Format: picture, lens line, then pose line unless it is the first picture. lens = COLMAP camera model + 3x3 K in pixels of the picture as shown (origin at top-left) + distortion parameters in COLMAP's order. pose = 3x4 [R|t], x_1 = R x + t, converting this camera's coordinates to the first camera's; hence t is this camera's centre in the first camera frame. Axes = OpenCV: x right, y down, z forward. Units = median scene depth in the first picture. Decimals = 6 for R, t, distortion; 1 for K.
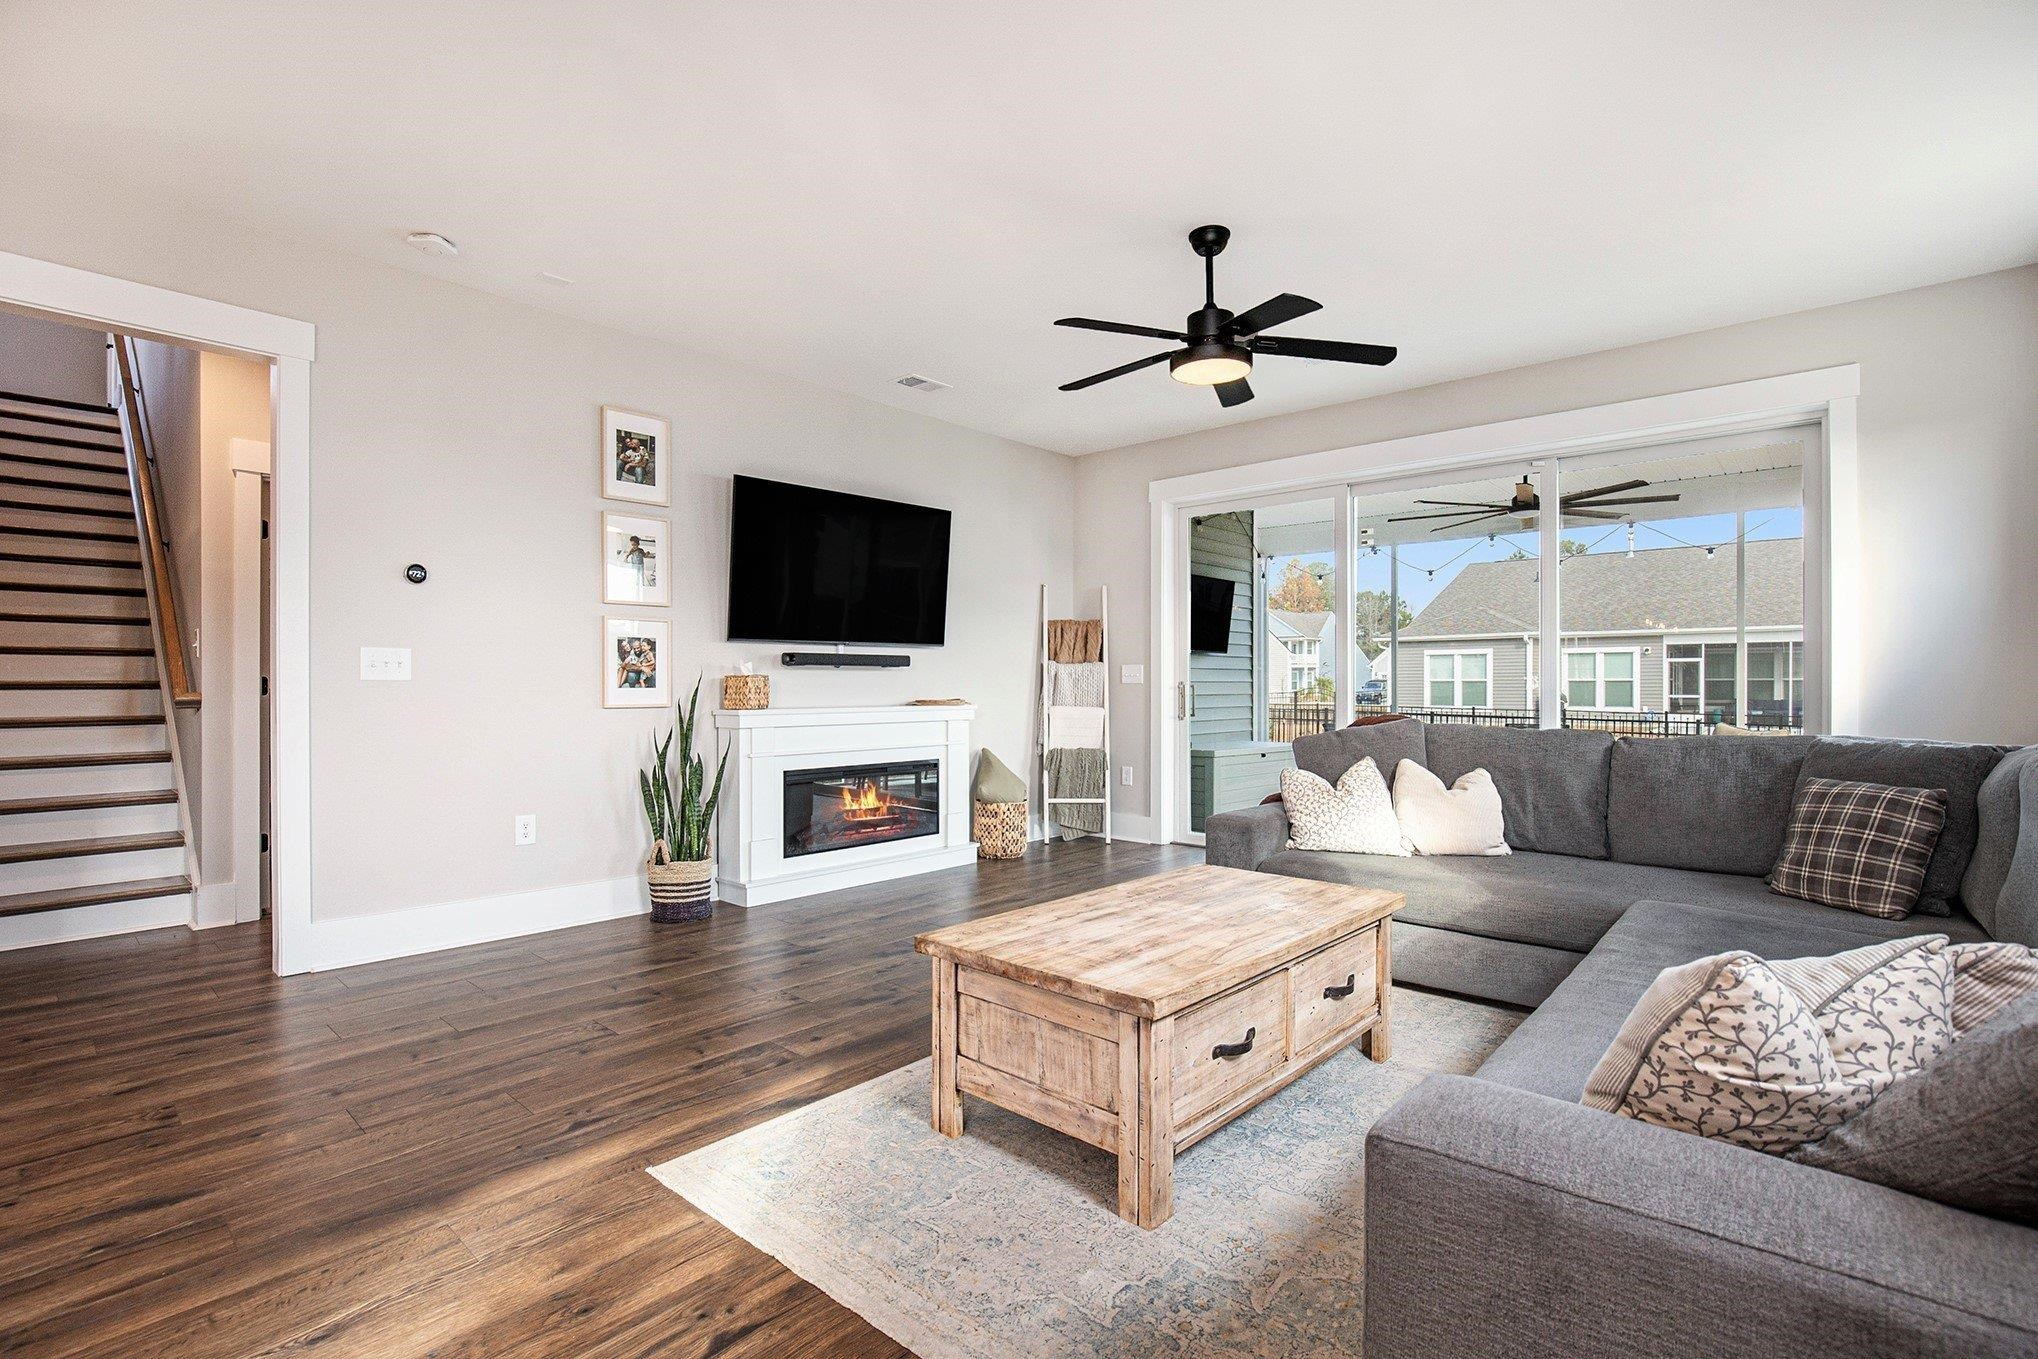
lens RADIAL K [[942.5, 0, 1026.6], [0, 942.5, 690.0], [0, 0, 1]] dist [-0.026910, 0.001774]
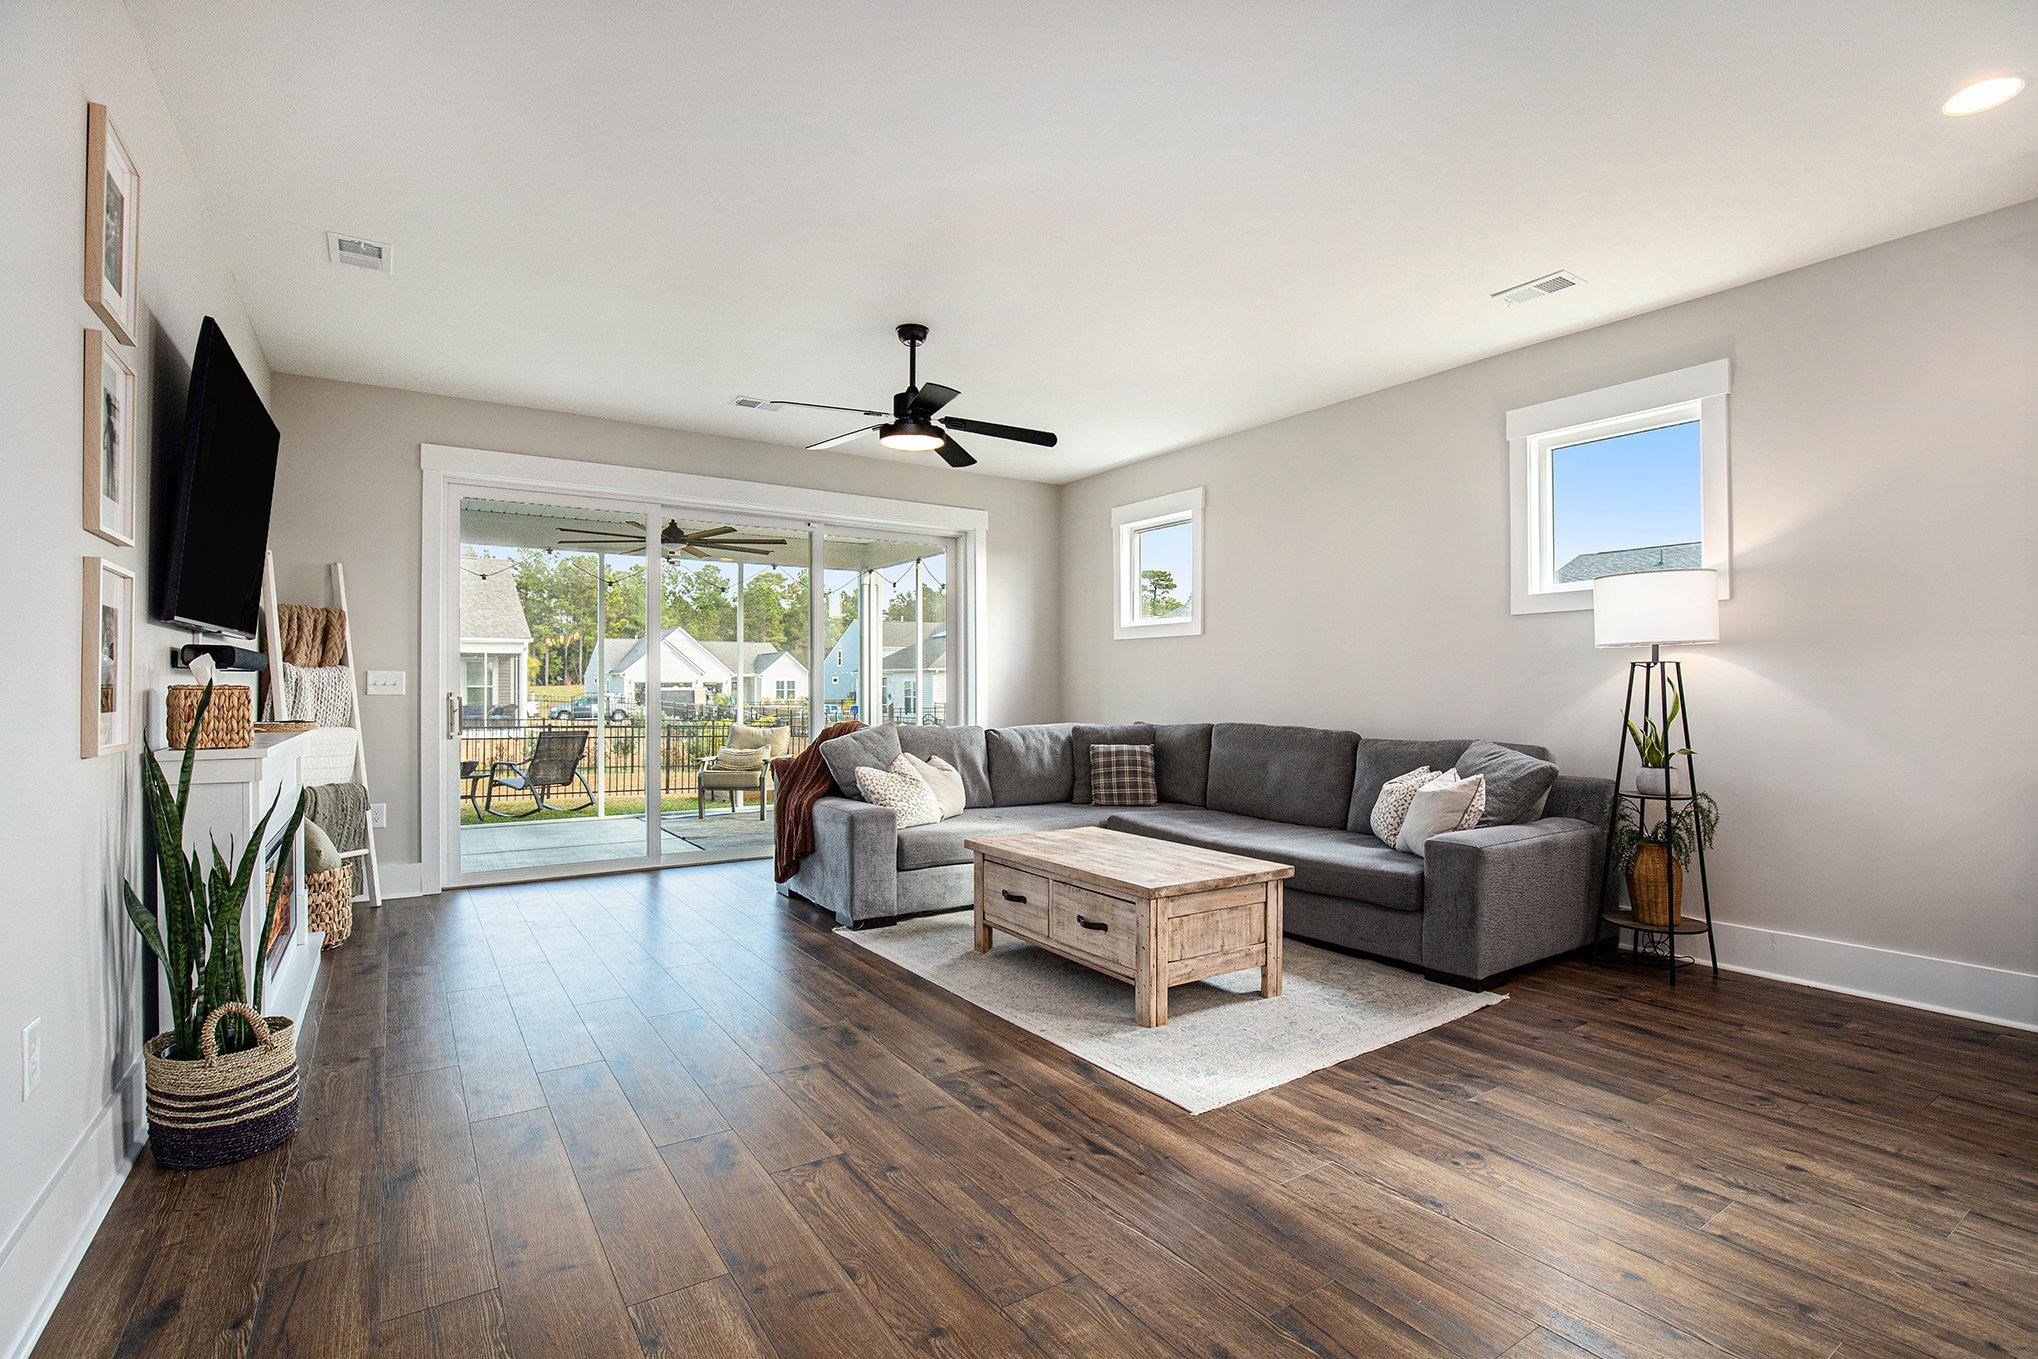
lens RADIAL K [[942.5, 0, 1073.2], [0, 942.5, 661.9], [0, 0, 1]] dist [-0.026910, 0.001774]
pose [[0.223384, 0.030199, 0.974263, -1.196484], [0.002541, 0.999498, -0.031564, -0.019177], [-0.974727, 0.009527, 0.223196, 0.647116]]
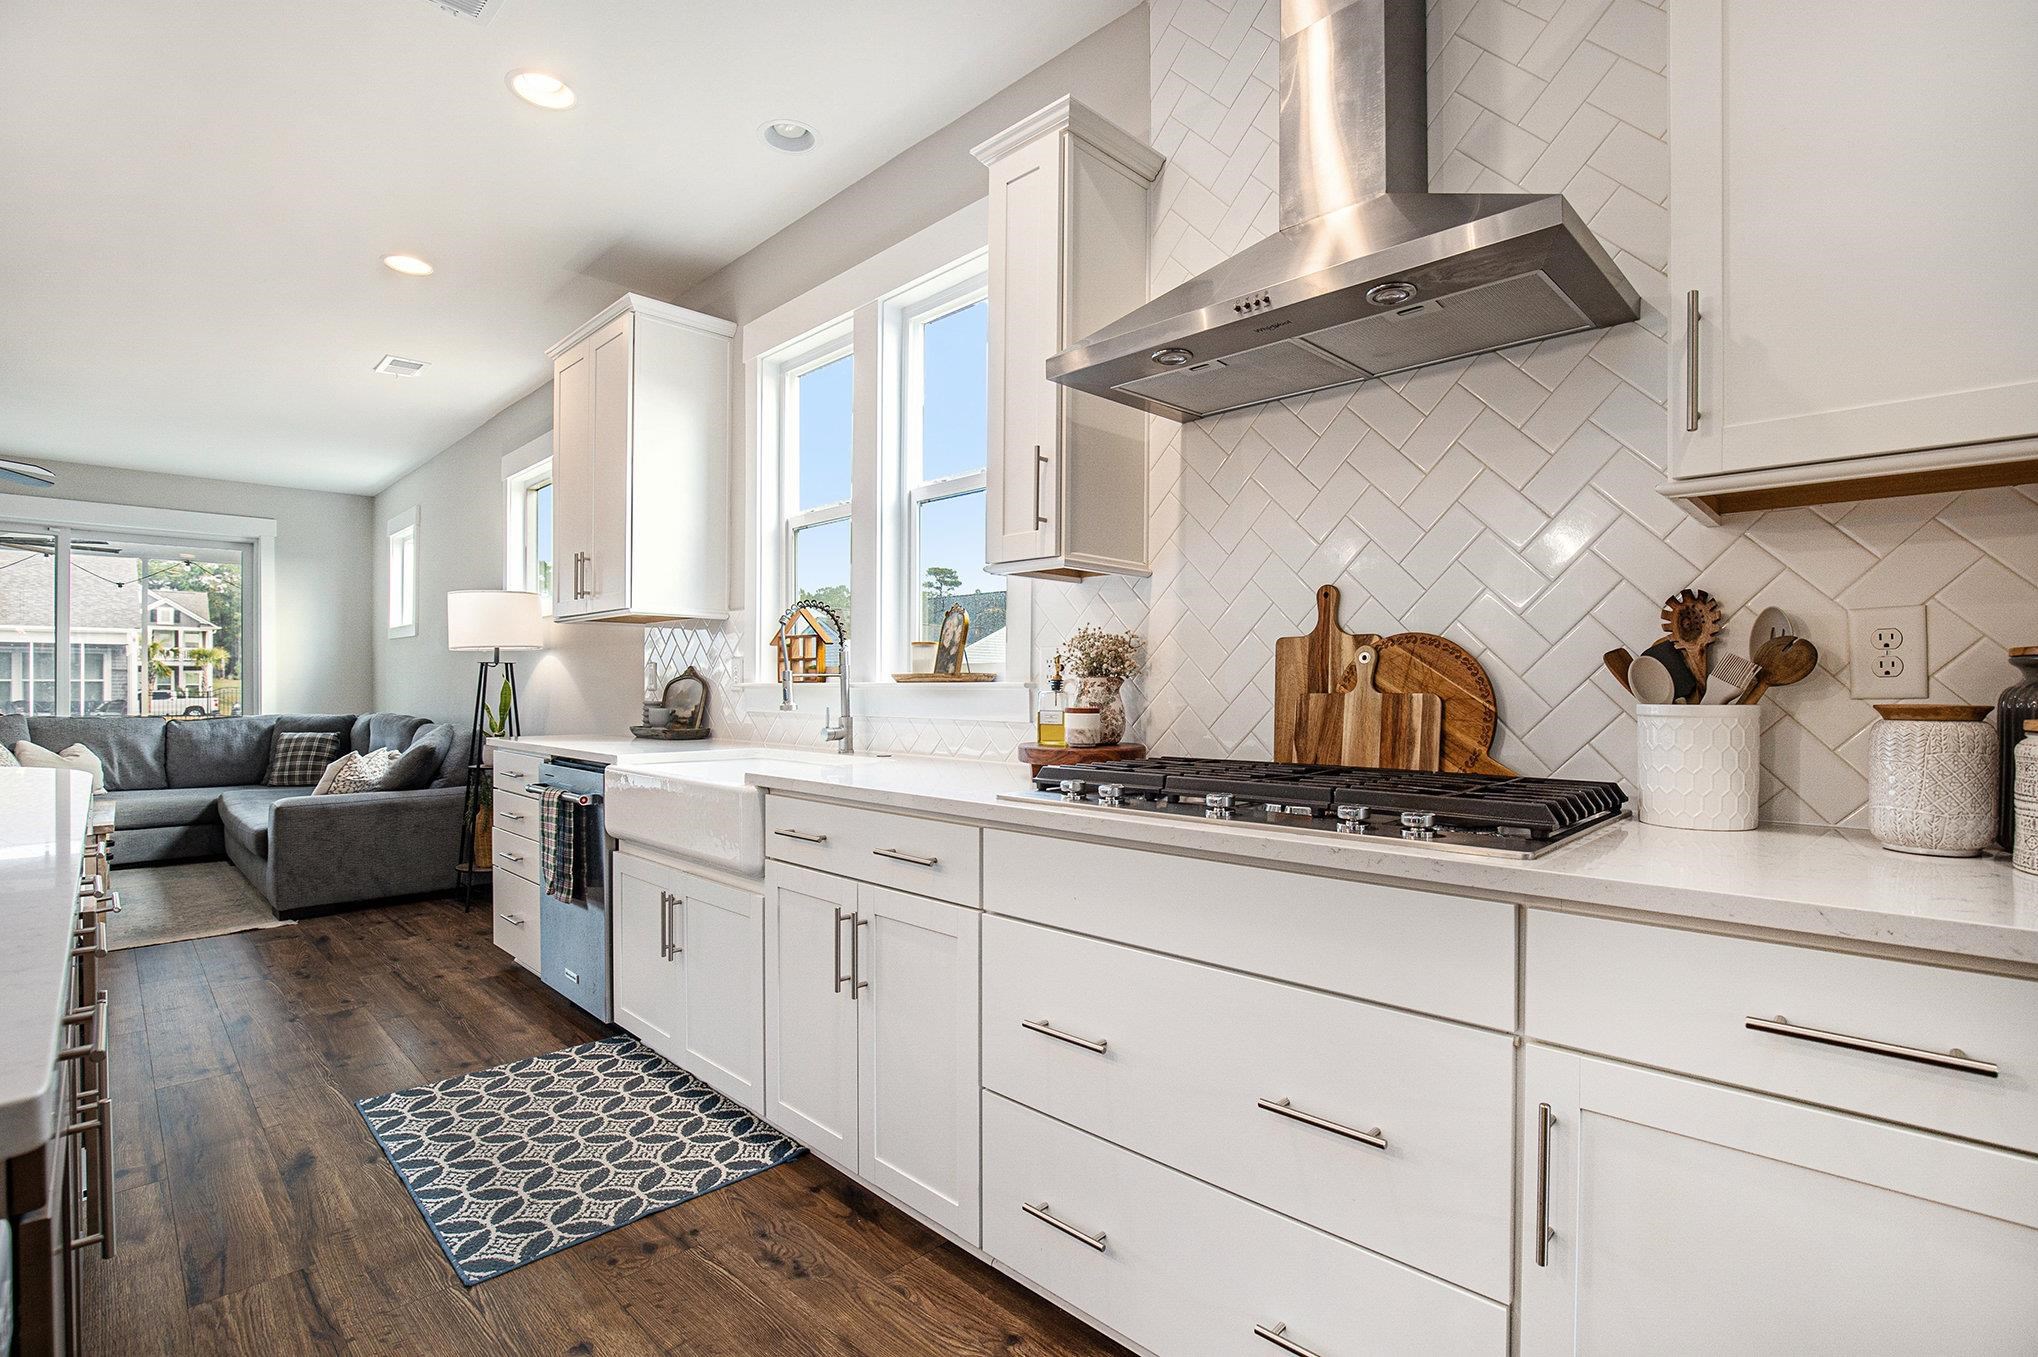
lens RADIAL K [[942.5, 0, 1022.4], [0, 942.5, 682.0], [0, 0, 1]] dist [-0.026910, 0.001774]
pose [[0.052740, 0.005864, 0.998591, -1.365131], [0.007685, 0.999951, -0.006278, 0.001004], [-0.998579, 0.008006, 0.052692, -0.945693]]
